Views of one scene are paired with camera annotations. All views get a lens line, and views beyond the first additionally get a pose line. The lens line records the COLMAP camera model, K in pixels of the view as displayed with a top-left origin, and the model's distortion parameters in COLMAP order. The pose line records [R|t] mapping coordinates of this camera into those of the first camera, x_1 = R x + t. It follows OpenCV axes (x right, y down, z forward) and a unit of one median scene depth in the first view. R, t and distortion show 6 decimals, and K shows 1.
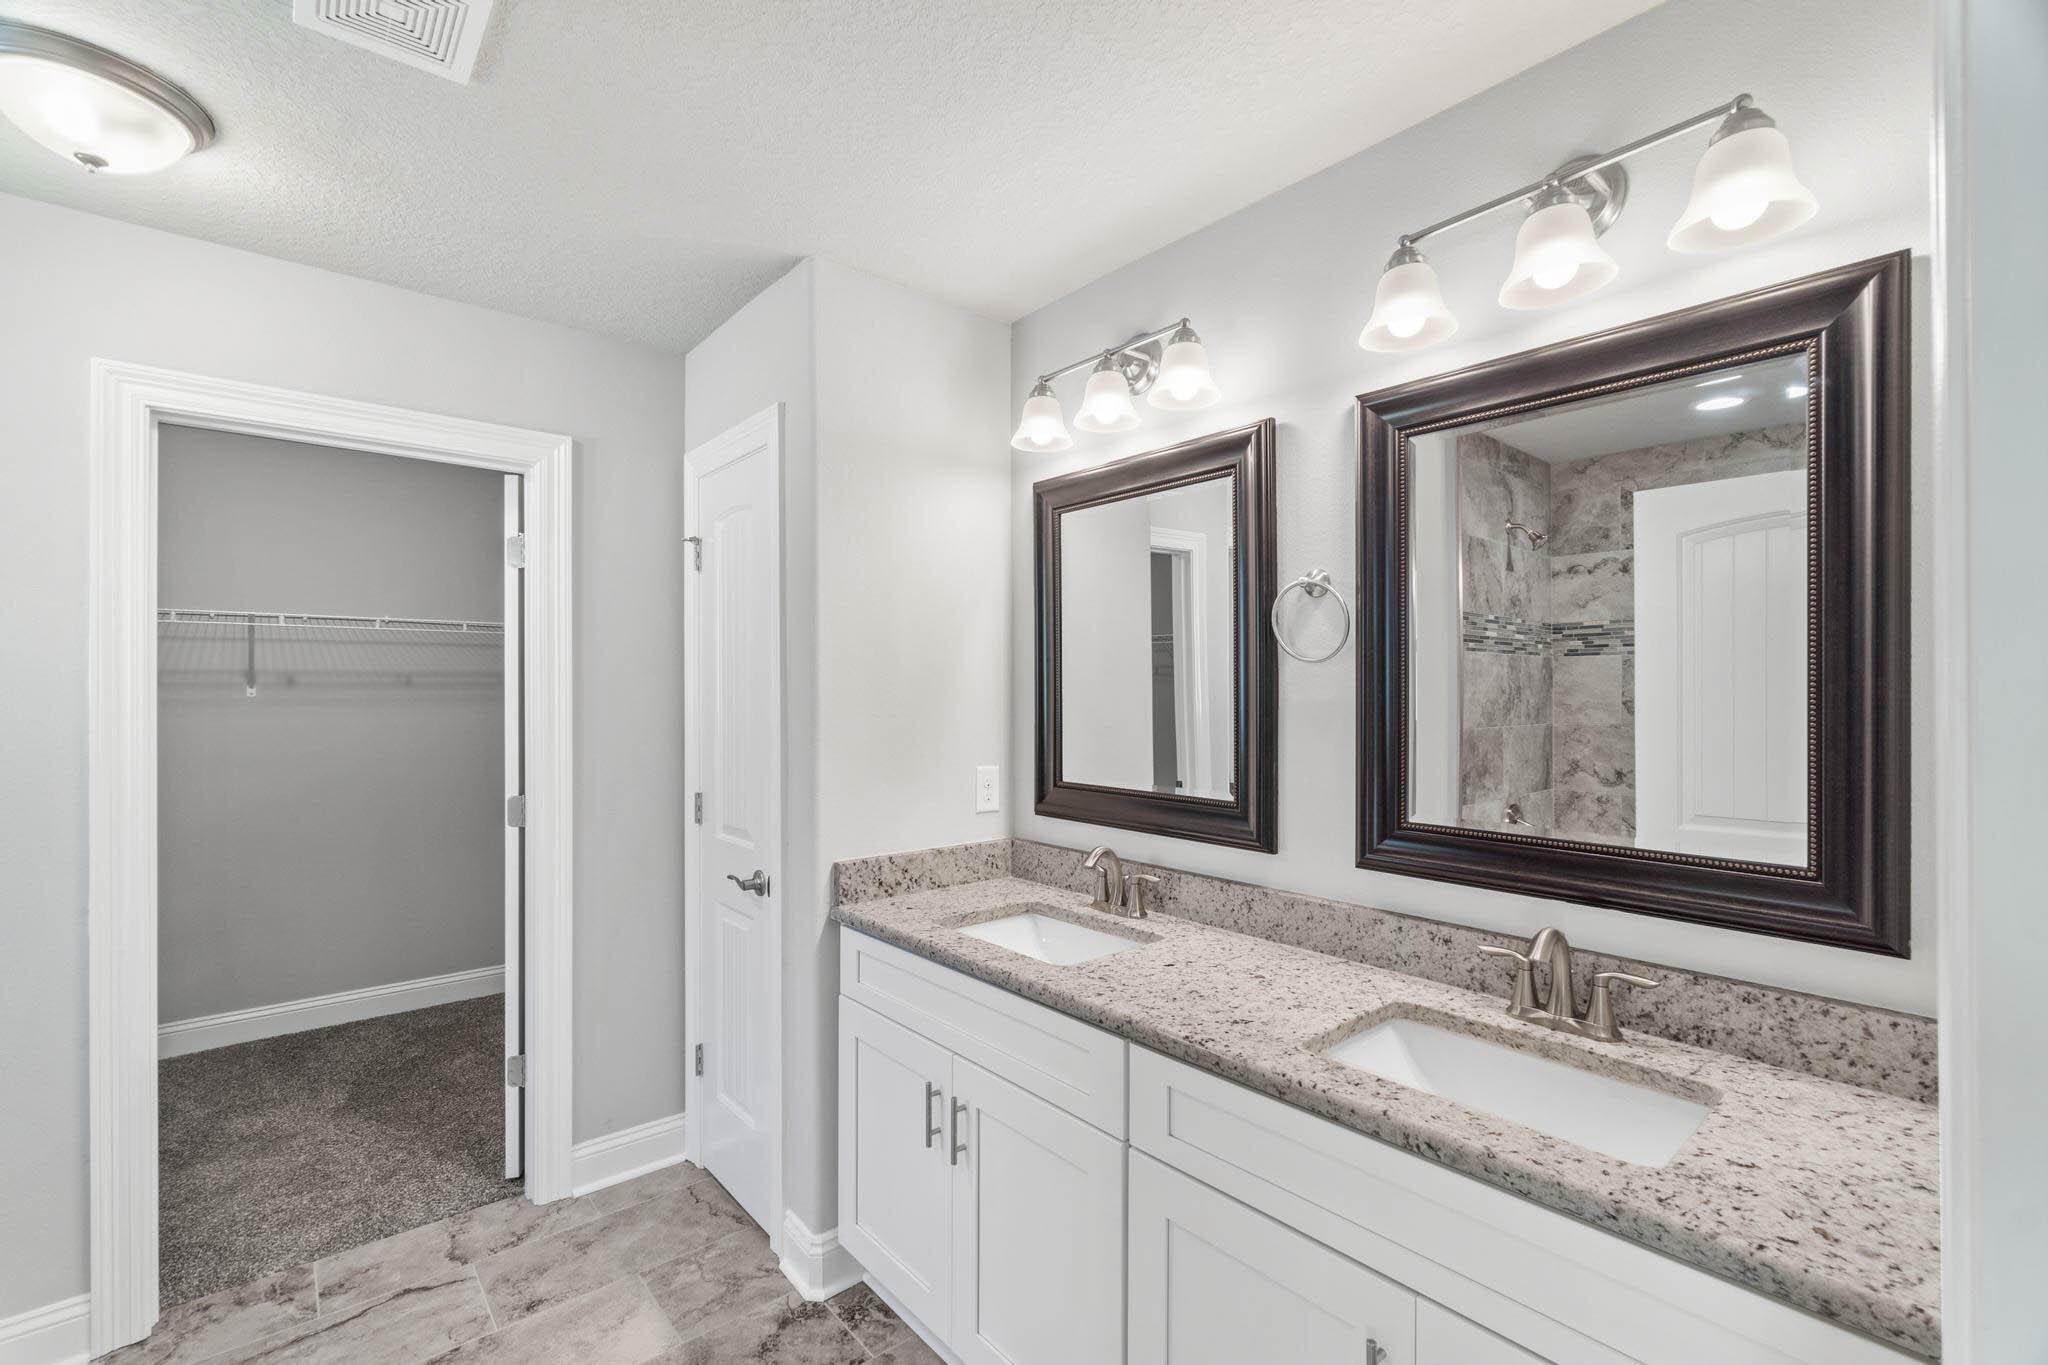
lens RADIAL K [[946.1, 0, 1019.2], [0, 946.1, 679.5], [0, 0, 1]] dist [0.027135, 0.000355]
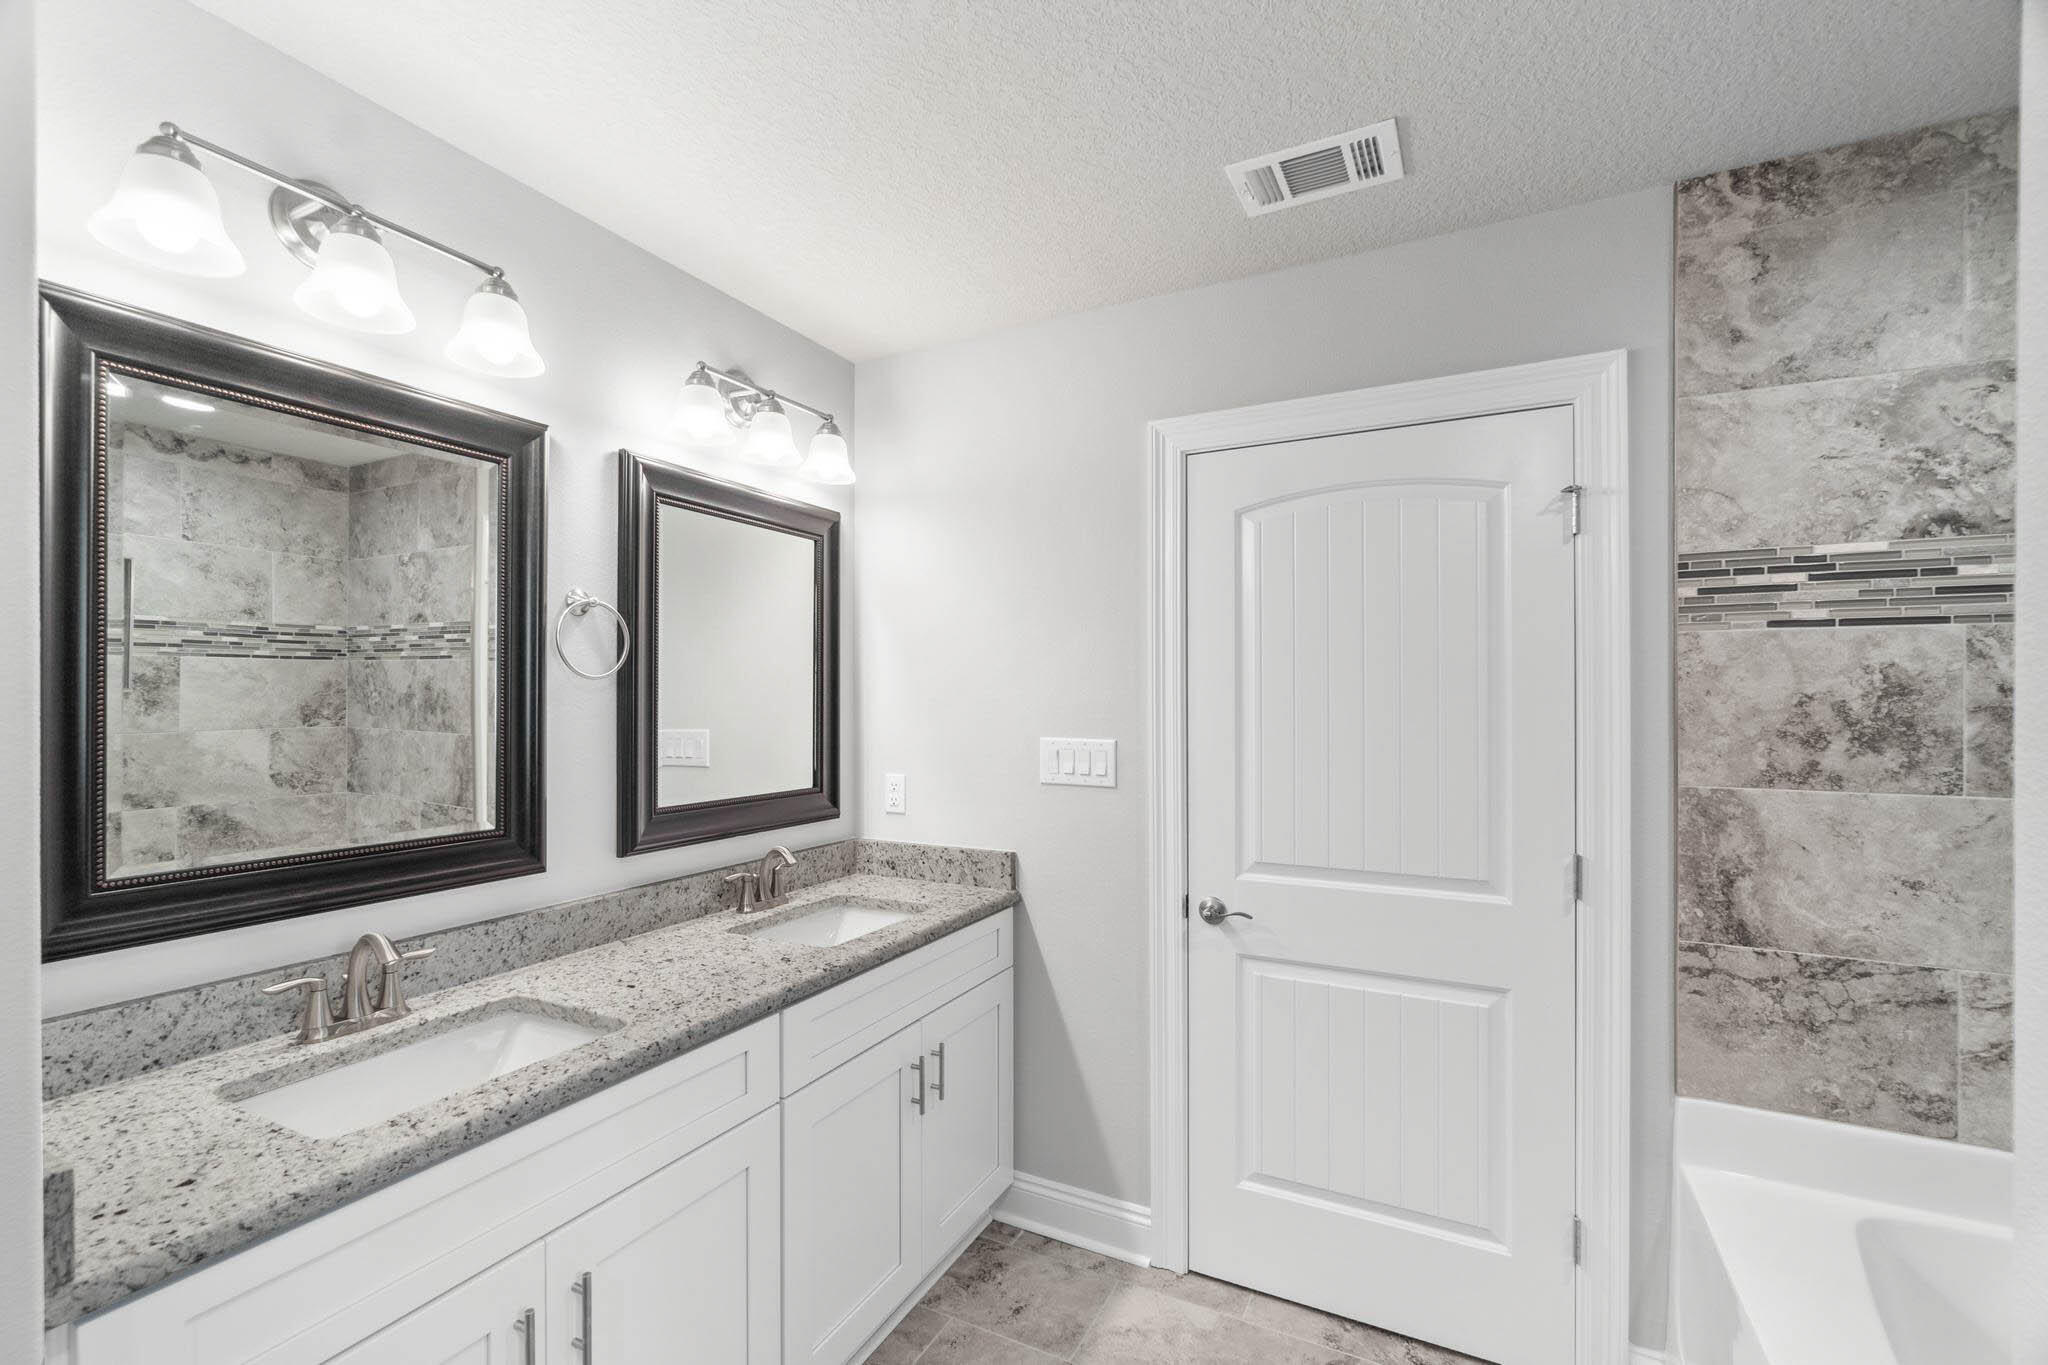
lens RADIAL K [[898.3, 0, 1017.5], [0, 898.3, 704.6], [0, 0, 1]] dist [-0.002844, 0.000788]
pose [[-0.401801, -0.002228, 0.915724, -0.781449], [-0.003565, 0.999993, 0.000869, 0.008097], [-0.915720, -0.002915, -0.401806, 0.929736]]
